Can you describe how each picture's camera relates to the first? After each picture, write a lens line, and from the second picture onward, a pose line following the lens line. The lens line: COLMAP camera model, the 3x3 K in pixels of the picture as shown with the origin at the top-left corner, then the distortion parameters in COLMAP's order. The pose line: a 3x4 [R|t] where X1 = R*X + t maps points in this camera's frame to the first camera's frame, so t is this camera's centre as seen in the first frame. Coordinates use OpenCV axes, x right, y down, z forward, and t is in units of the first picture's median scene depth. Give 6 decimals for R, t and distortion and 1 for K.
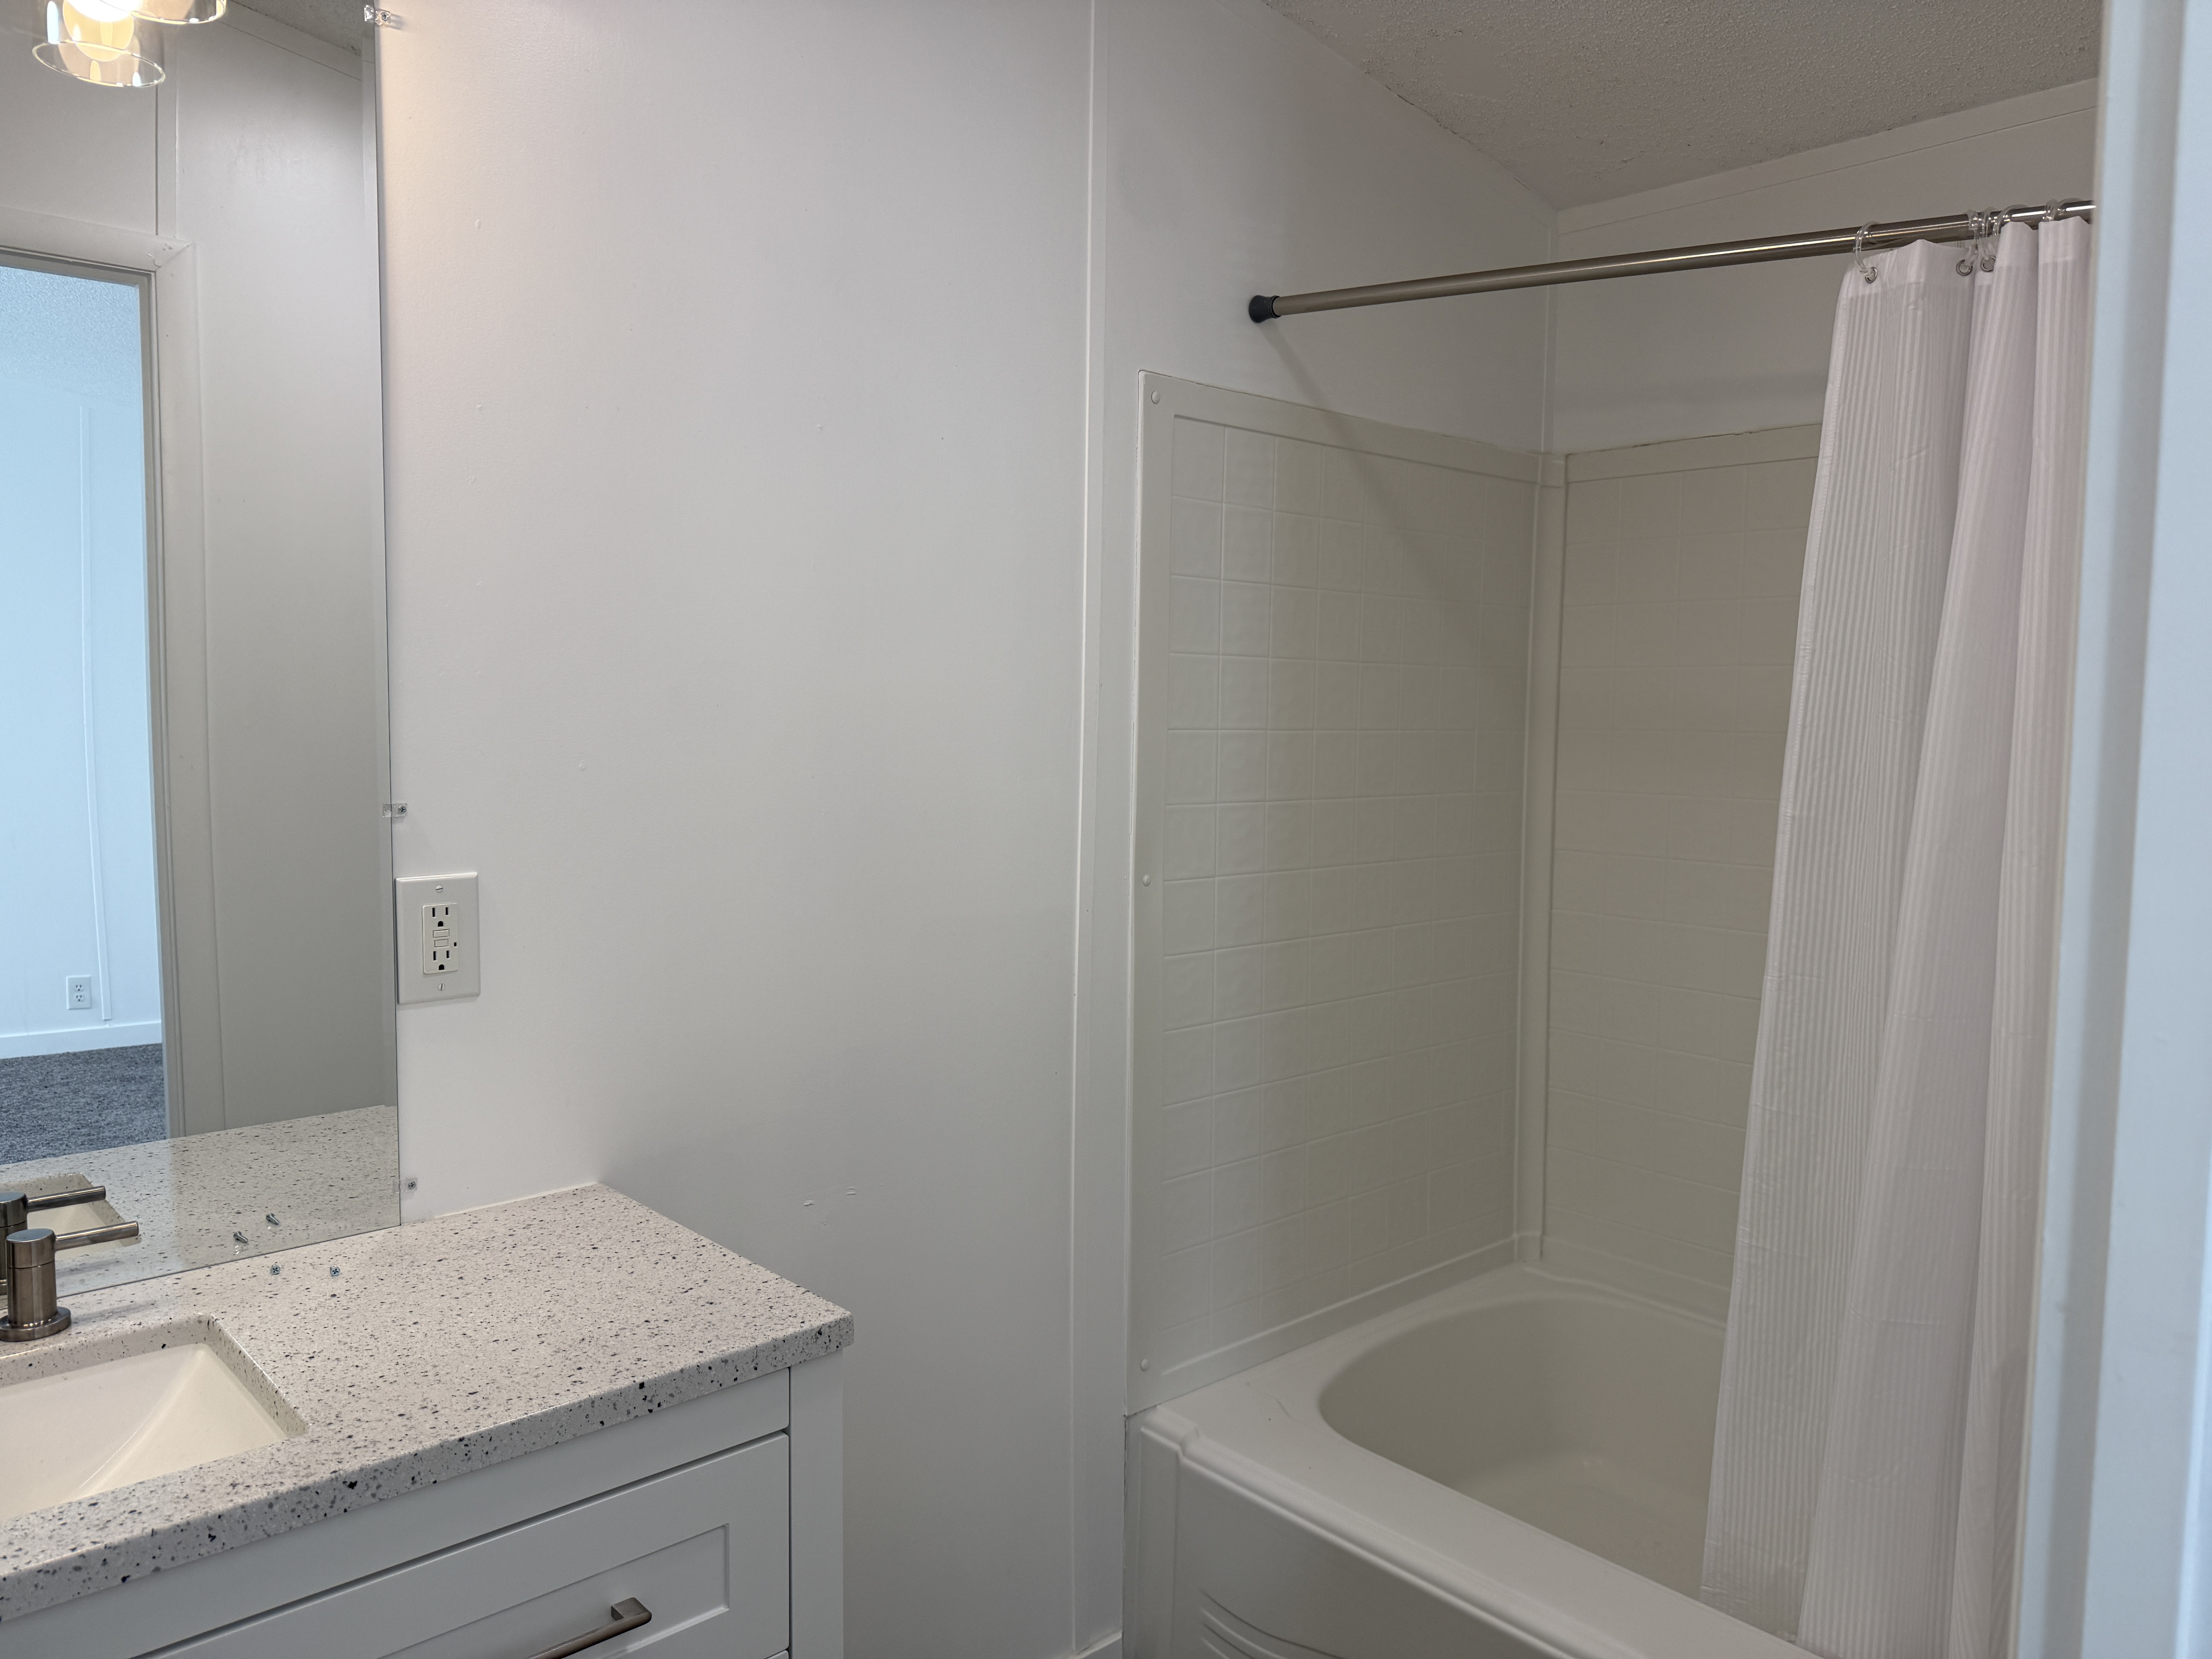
lens RADIAL K [[1558.3, 0, 1106.0], [0, 1558.3, 829.5], [0, 0, 1]] dist [0.045120, -0.042853]
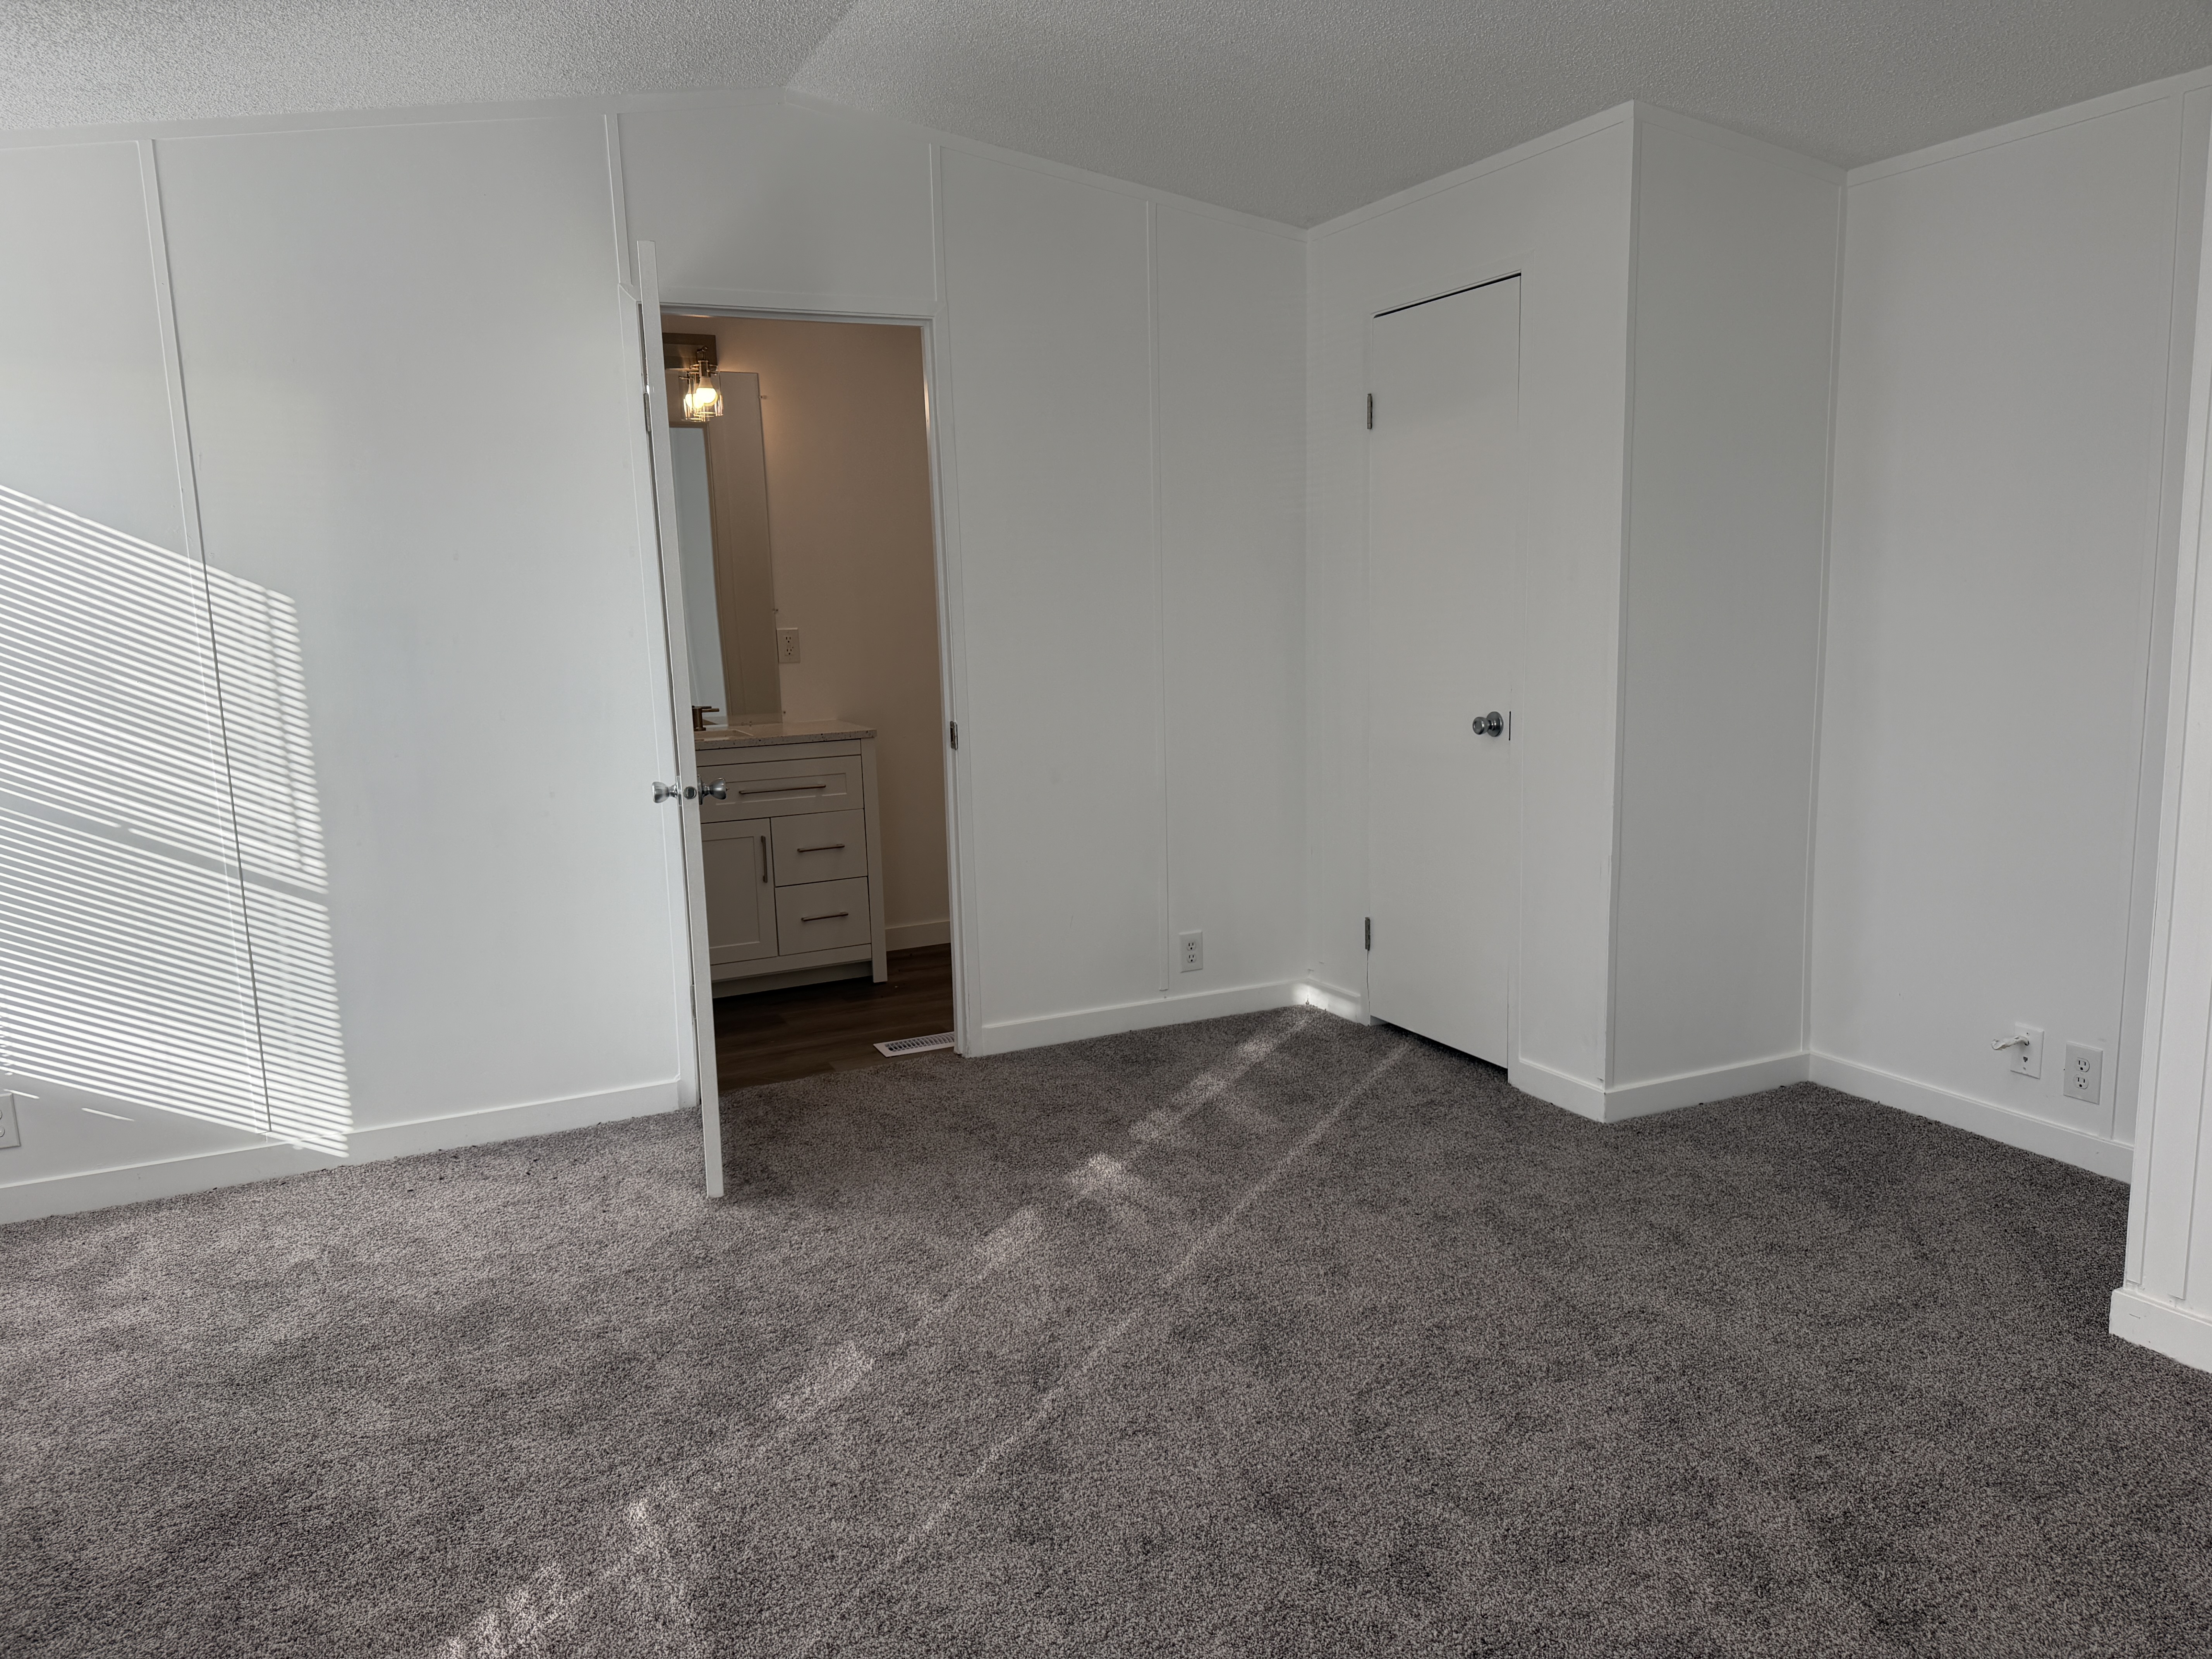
lens RADIAL K [[1558.3, 0, 1106.0], [0, 1558.3, 829.5], [0, 0, 1]] dist [0.045120, -0.042853]
pose [[0.958365, 0.004186, -0.285516, 1.399364], [0.018035, 0.997009, 0.075152, 0.244183], [0.284976, -0.077172, 0.955423, -2.435805]]
